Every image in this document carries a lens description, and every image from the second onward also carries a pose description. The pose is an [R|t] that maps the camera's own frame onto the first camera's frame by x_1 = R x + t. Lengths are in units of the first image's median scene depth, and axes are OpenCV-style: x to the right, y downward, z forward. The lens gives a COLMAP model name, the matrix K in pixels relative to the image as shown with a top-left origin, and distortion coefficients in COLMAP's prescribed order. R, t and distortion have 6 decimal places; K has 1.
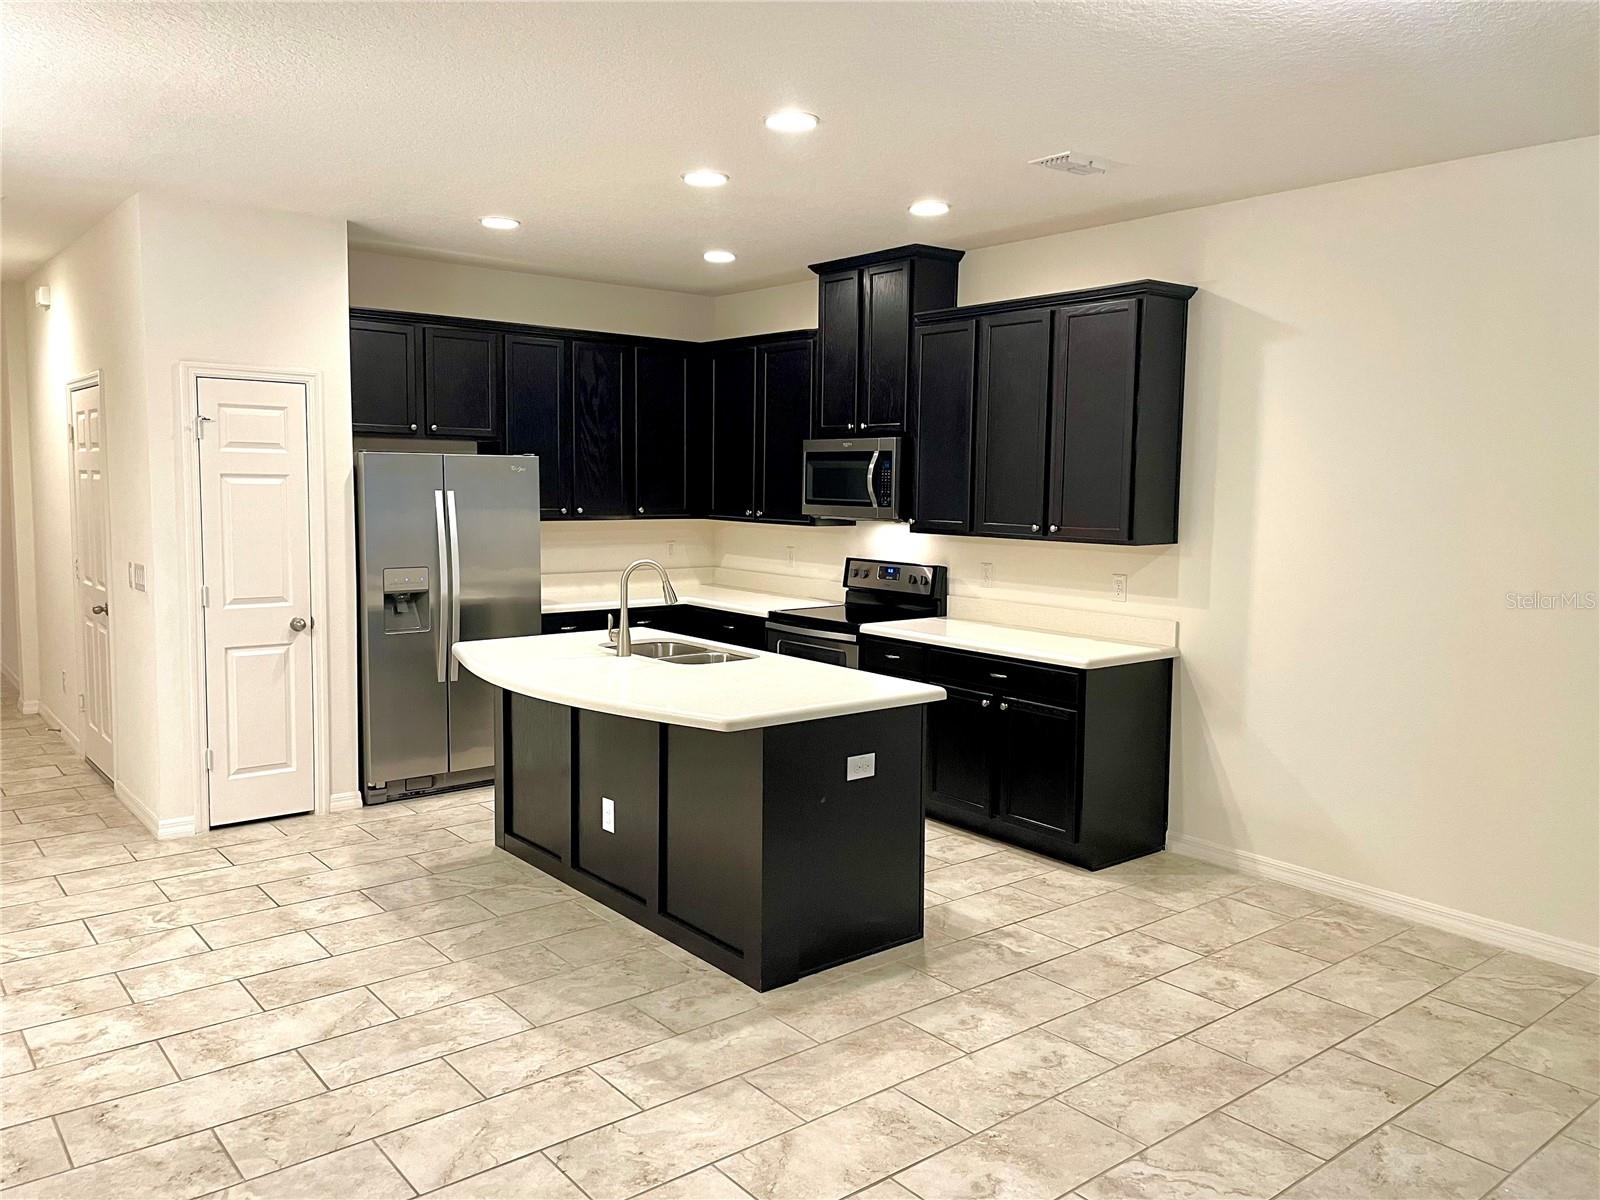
lens RADIAL K [[1211.1, 0, 800.0], [0, 1211.1, 600.0], [0, 0, 1]] dist [0.070601, -0.071143]
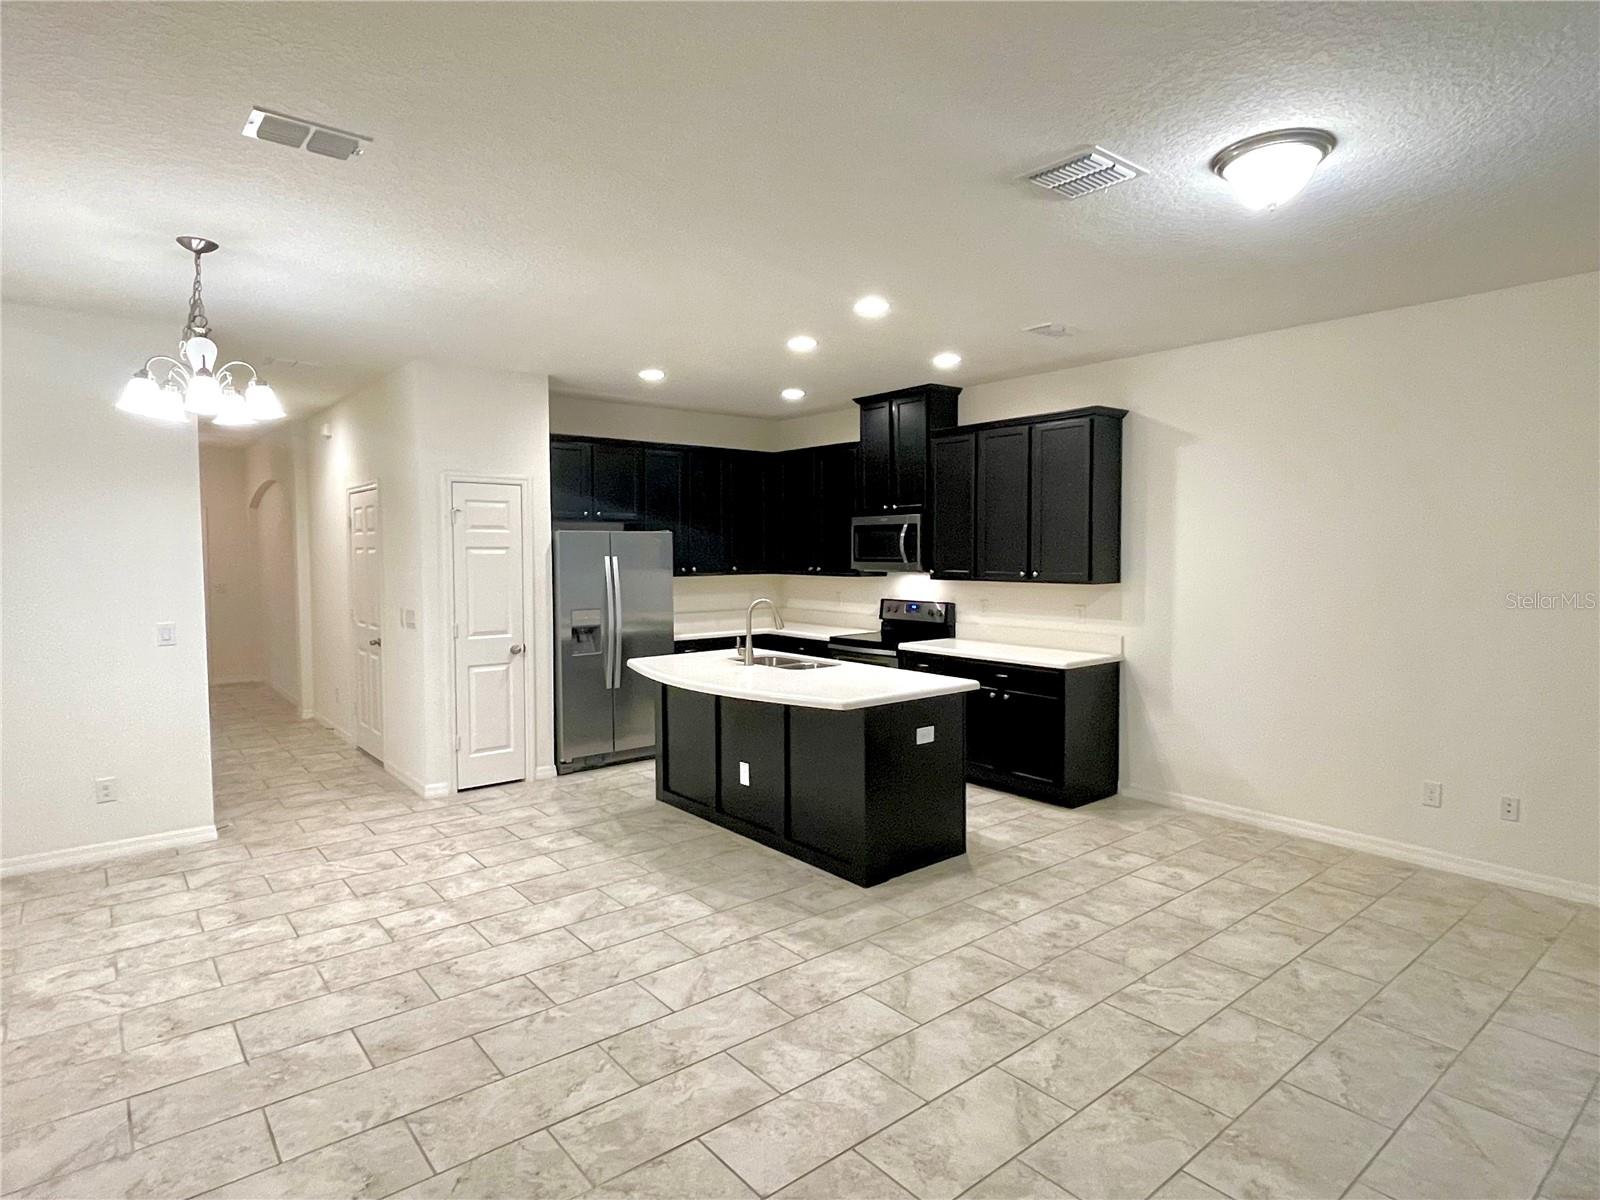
lens RADIAL K [[889.8, 0, 800.0], [0, 889.8, 600.0], [0, 0, 1]] dist [0.000819, -0.000620]
pose [[0.999834, -0.017043, 0.006500, -0.086521], [0.017315, 0.998867, -0.044323, 0.015497], [-0.005737, 0.044428, 0.998996, -0.069126]]
